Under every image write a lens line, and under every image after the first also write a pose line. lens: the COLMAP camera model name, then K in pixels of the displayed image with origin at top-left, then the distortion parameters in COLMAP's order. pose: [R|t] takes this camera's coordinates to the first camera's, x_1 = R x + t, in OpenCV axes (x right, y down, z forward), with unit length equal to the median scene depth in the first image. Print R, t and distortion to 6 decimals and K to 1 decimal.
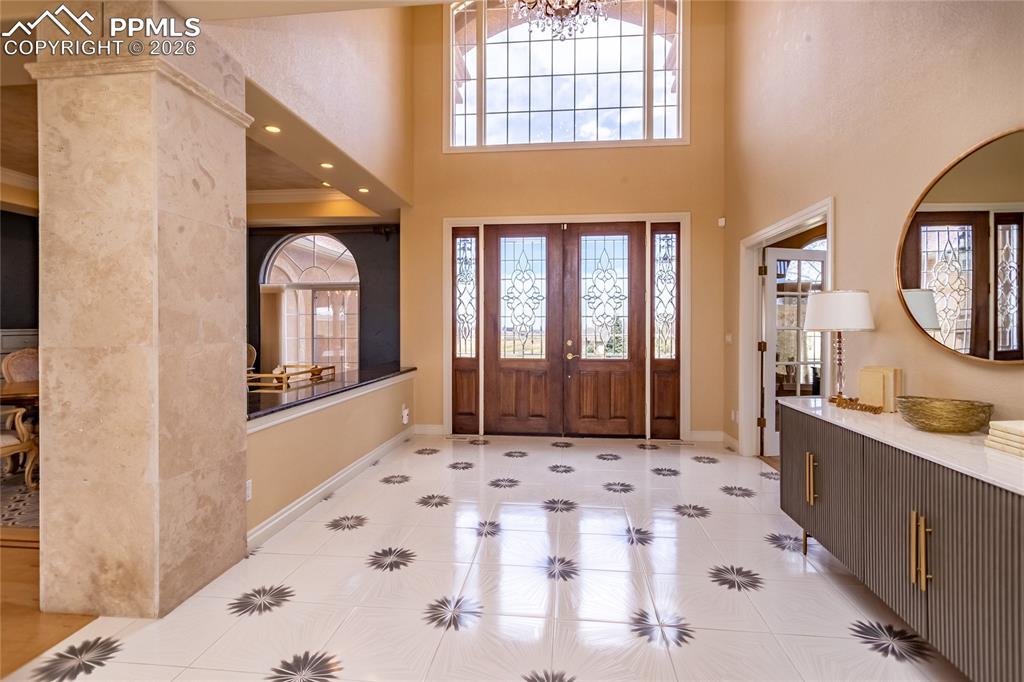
lens RADIAL K [[490.9, 0, 512.9], [0, 490.9, 332.0], [0, 0, 1]] dist [0.003091, 0.000266]
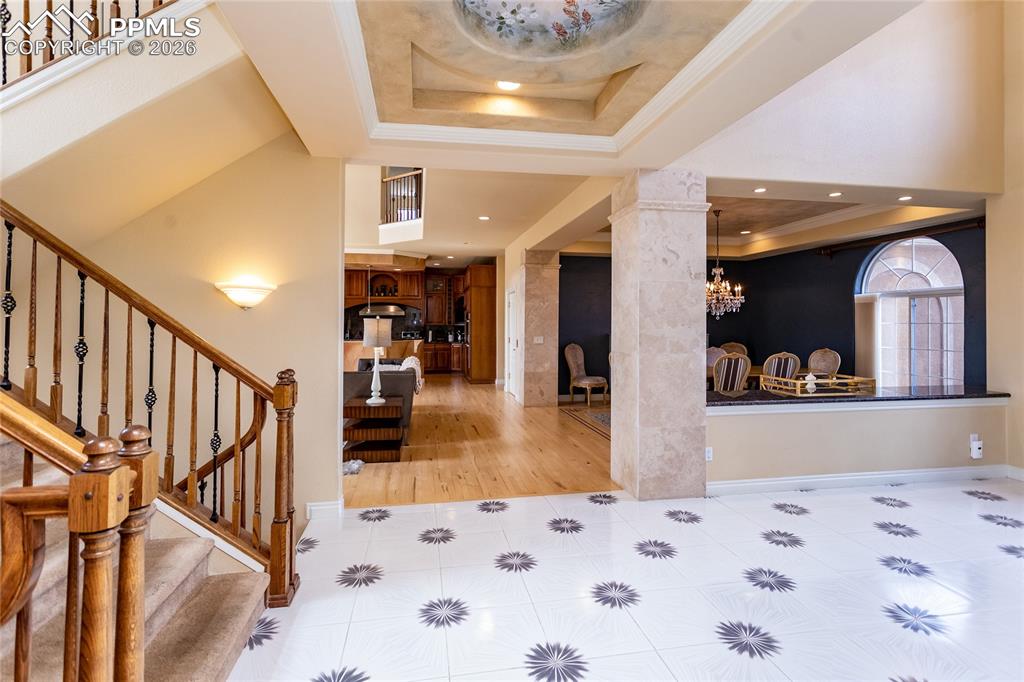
lens RADIAL K [[490.9, 0, 503.4], [0, 490.9, 318.2], [0, 0, 1]] dist [0.003091, 0.000266]
pose [[0.268320, -0.012616, -0.963247, 0.737369], [-0.011543, 0.999800, -0.016310, -0.056028], [0.963261, 0.015495, 0.268121, -0.000073]]
